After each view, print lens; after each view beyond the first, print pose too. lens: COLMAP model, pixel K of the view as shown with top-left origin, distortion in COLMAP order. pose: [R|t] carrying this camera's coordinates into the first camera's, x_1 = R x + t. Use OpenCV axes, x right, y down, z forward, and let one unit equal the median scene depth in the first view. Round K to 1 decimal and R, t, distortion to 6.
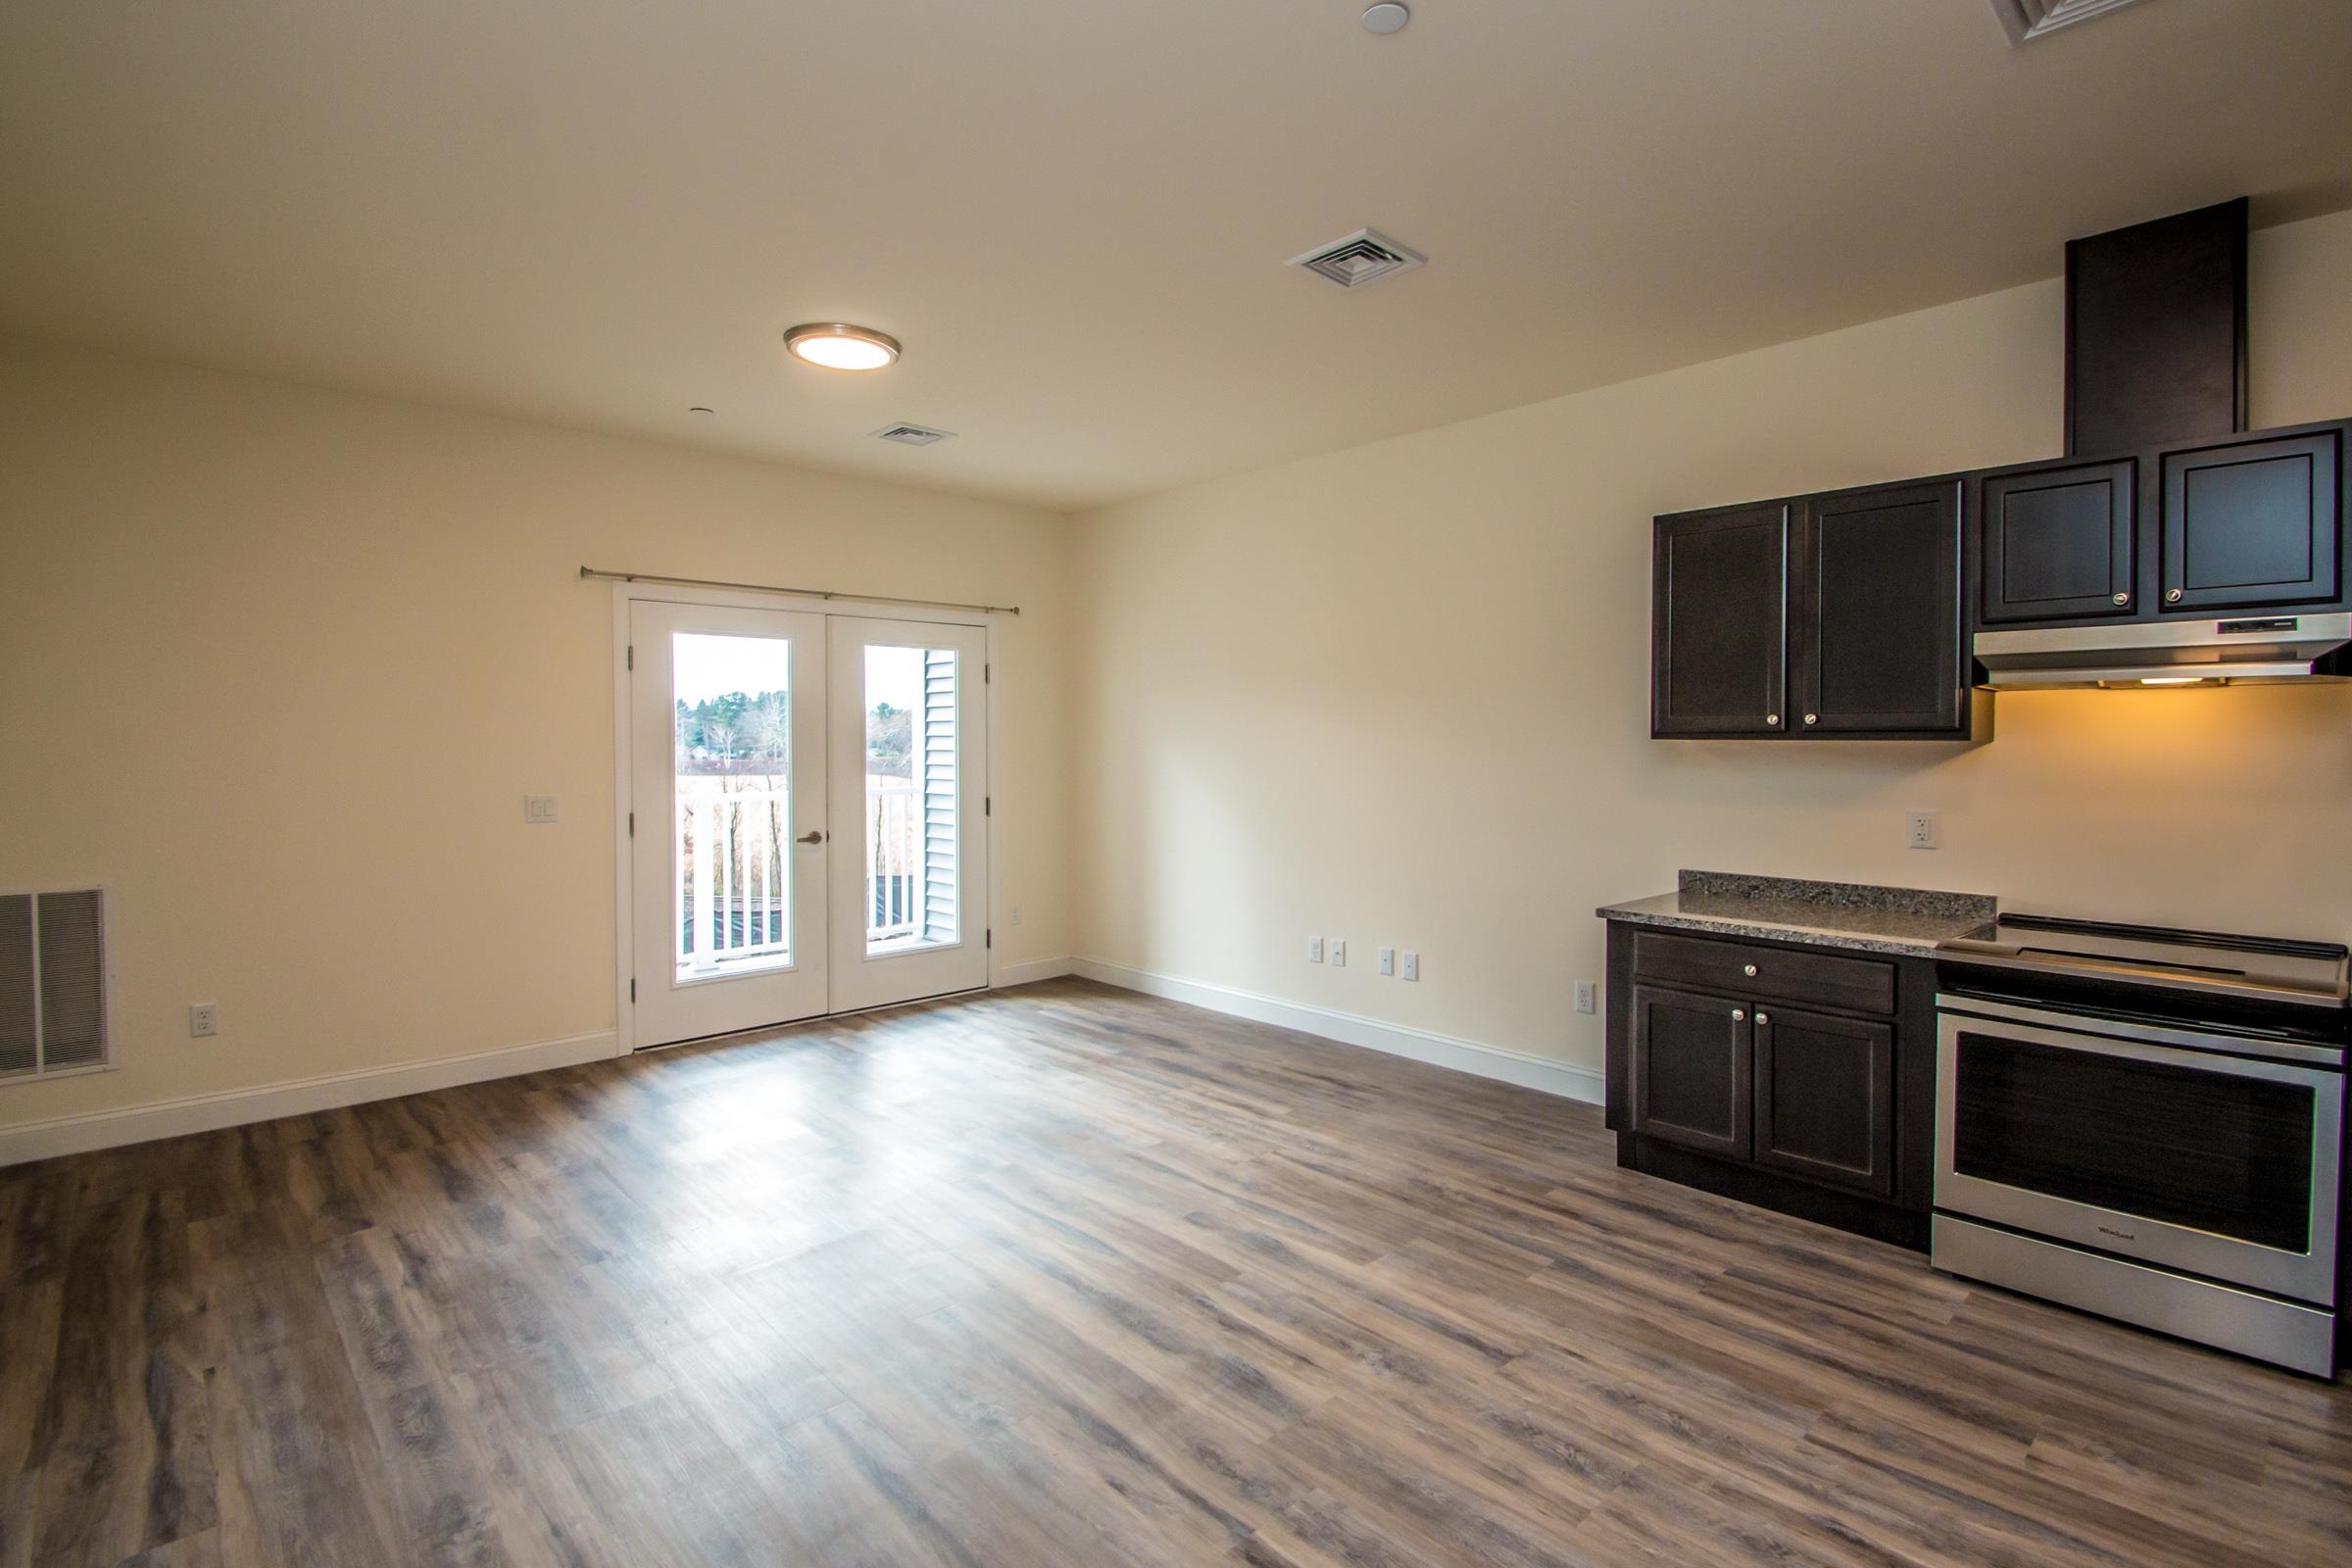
lens RADIAL K [[1120.3, 0, 1182.8], [0, 1120.3, 739.0], [0, 0, 1]] dist [0.000535, -0.000022]
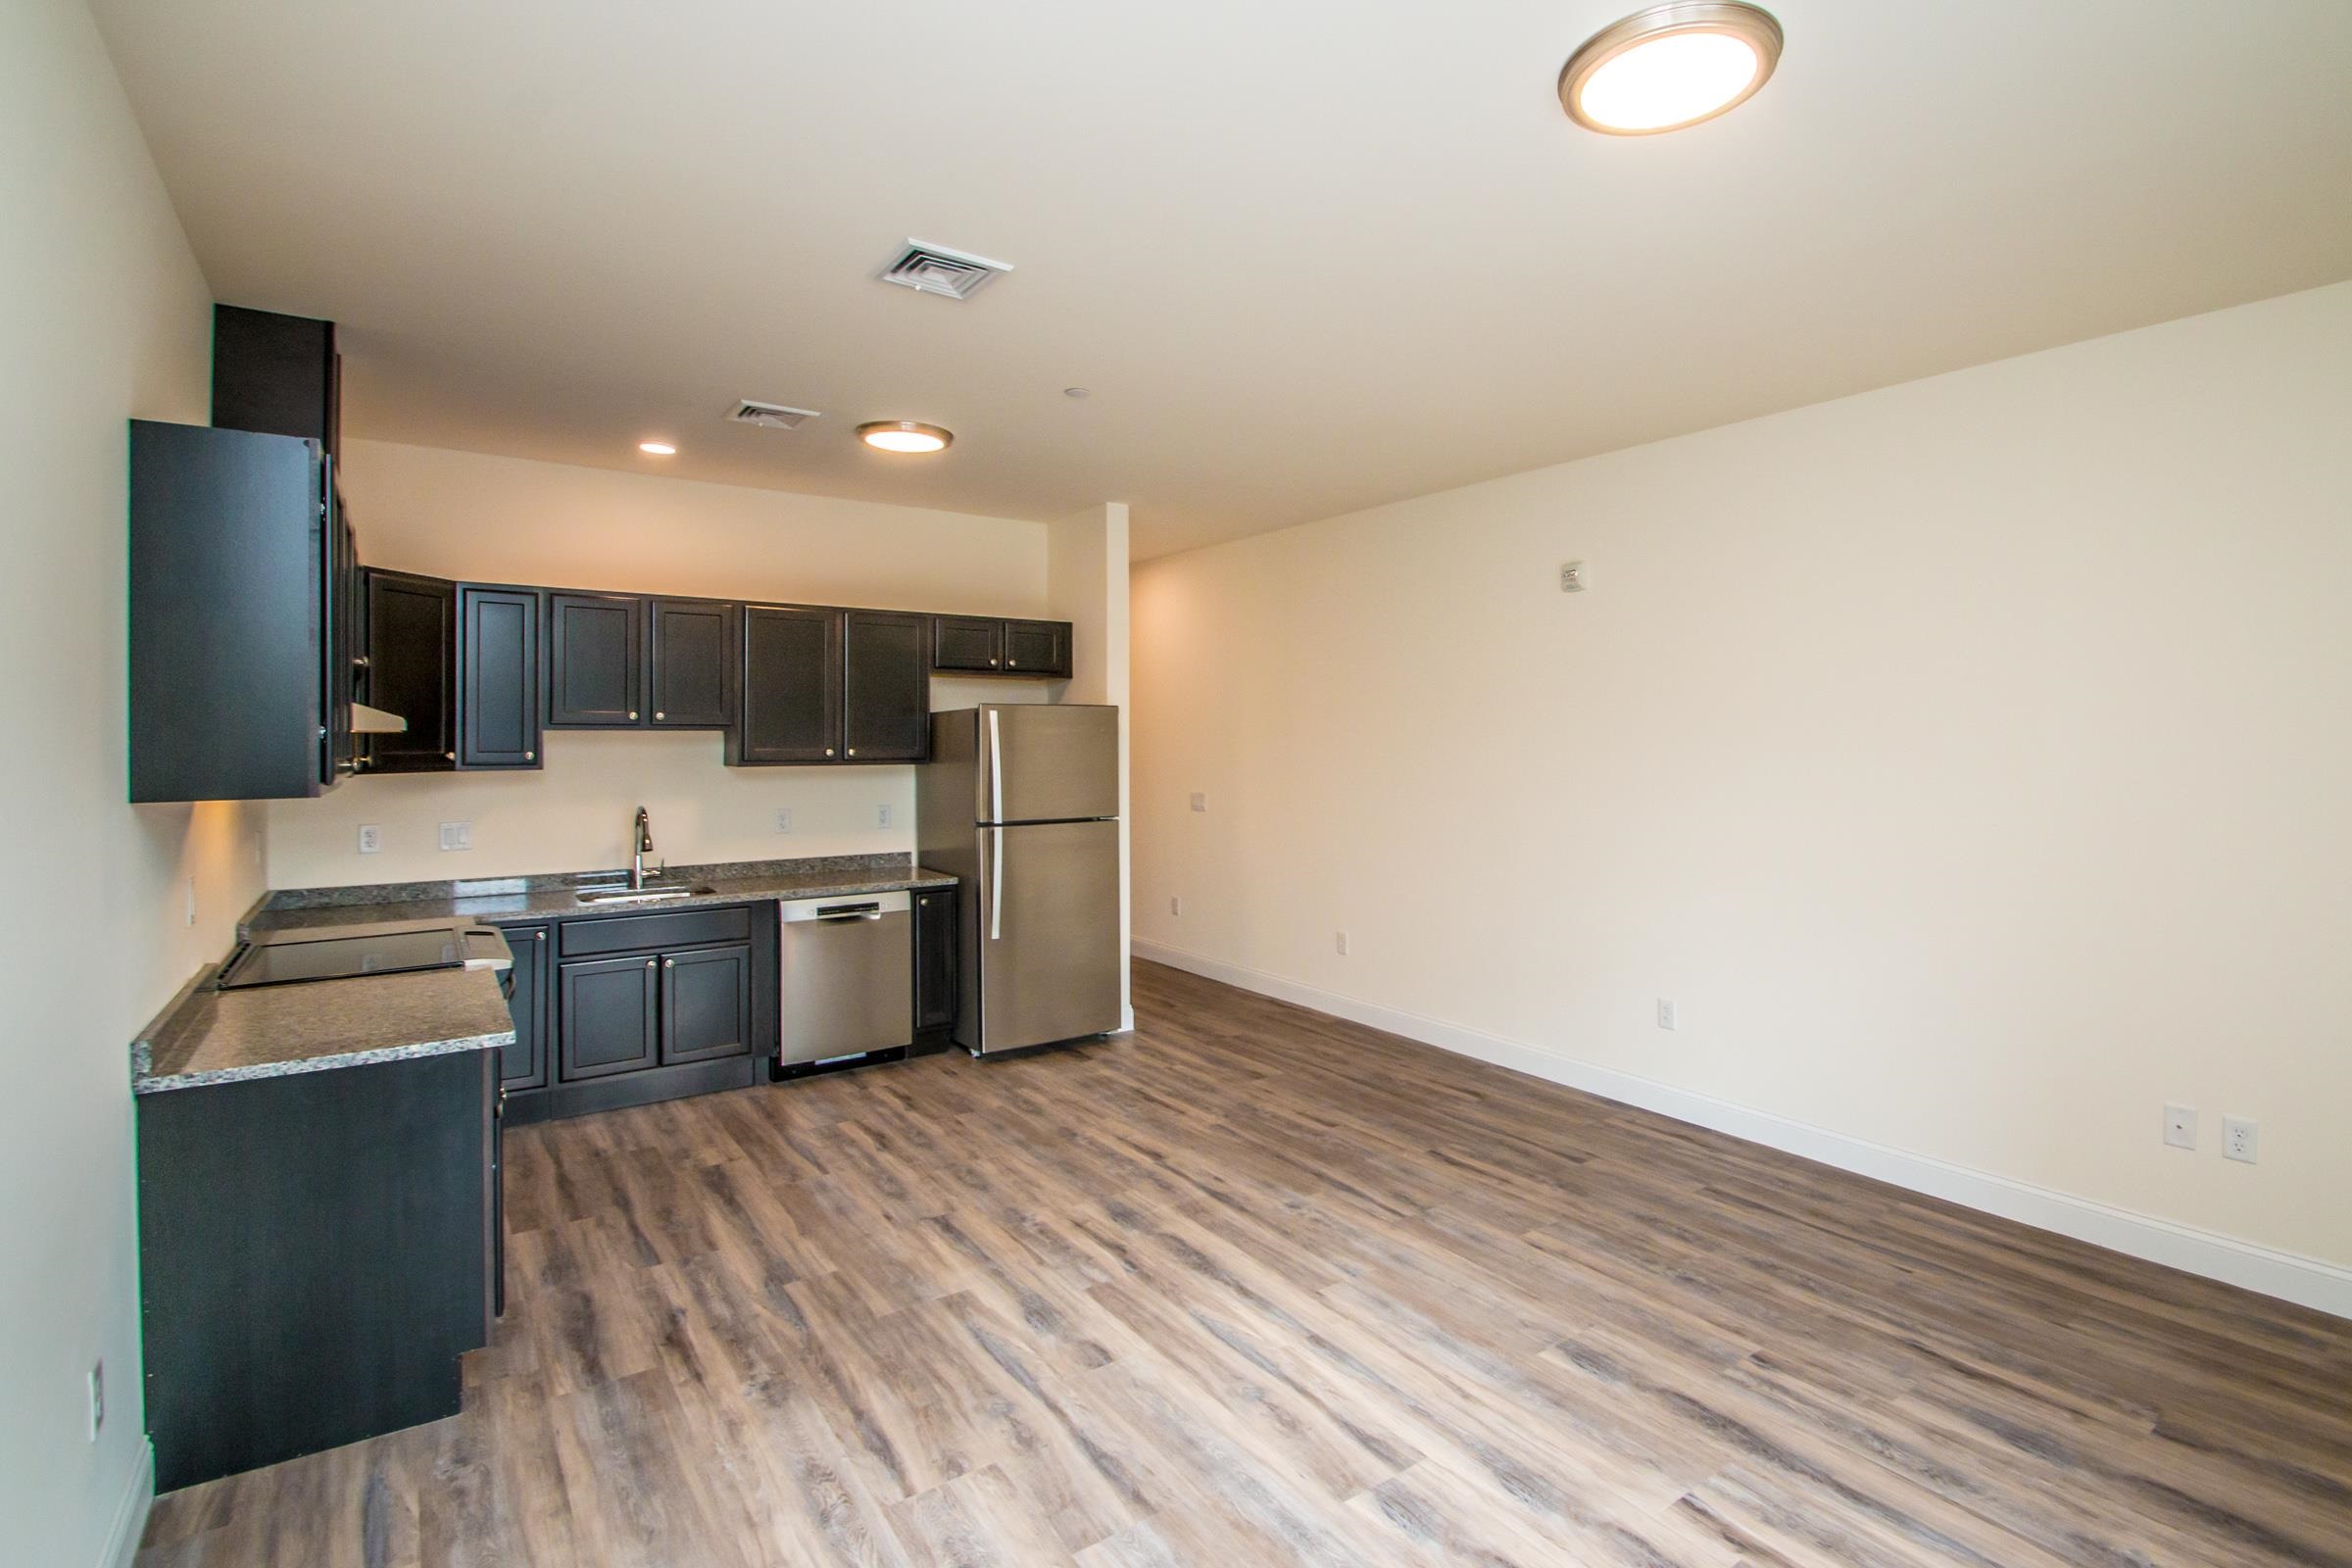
lens RADIAL K [[1120.3, 0, 1182.8], [0, 1120.3, 739.0], [0, 0, 1]] dist [0.000535, -0.000022]
pose [[-0.989149, 0.001609, 0.146905, -0.207390], [0.001554, 0.999999, -0.000489, -0.047031], [-0.146906, -0.000255, -0.989150, 2.155481]]
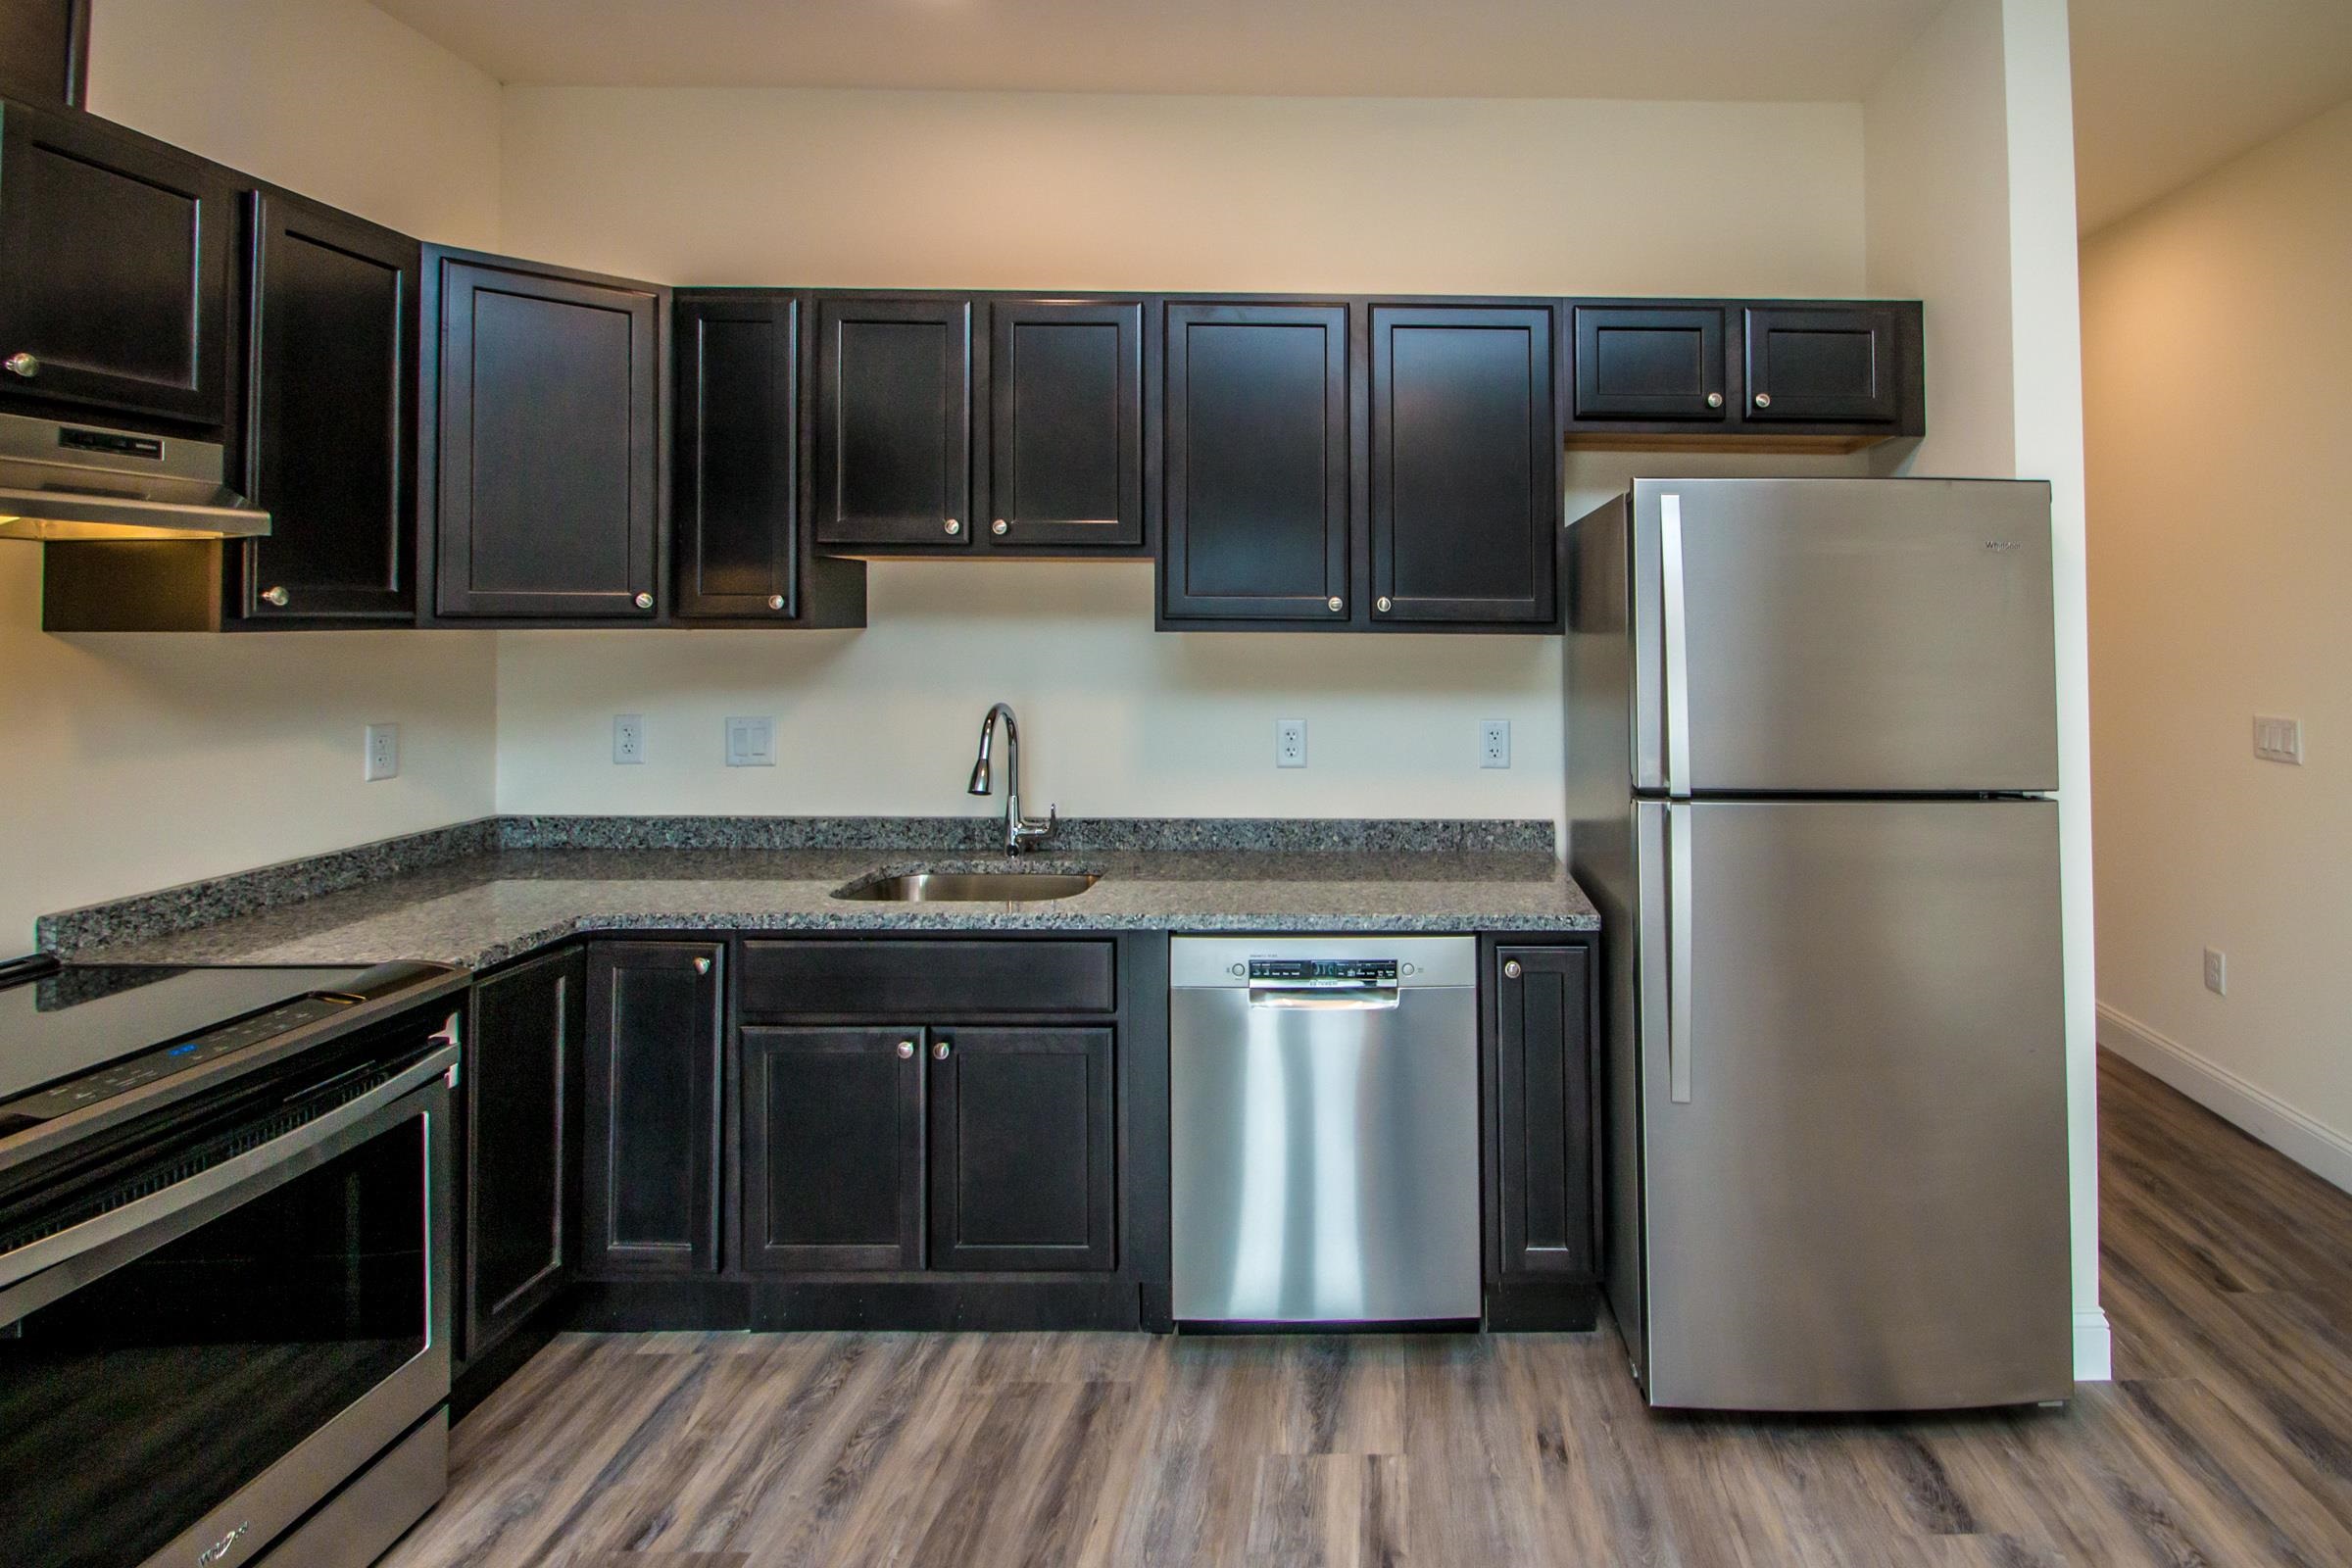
lens RADIAL K [[1117.2, 0, 1414.0], [0, 1117.2, 571.9], [0, 0, 1]] dist [0.001713, 0.000063]
pose [[-0.741989, 0.022426, 0.670036, 0.015300], [-0.008526, 0.999044, -0.042879, -0.016571], [-0.670357, -0.037529, -0.741089, 1.043524]]
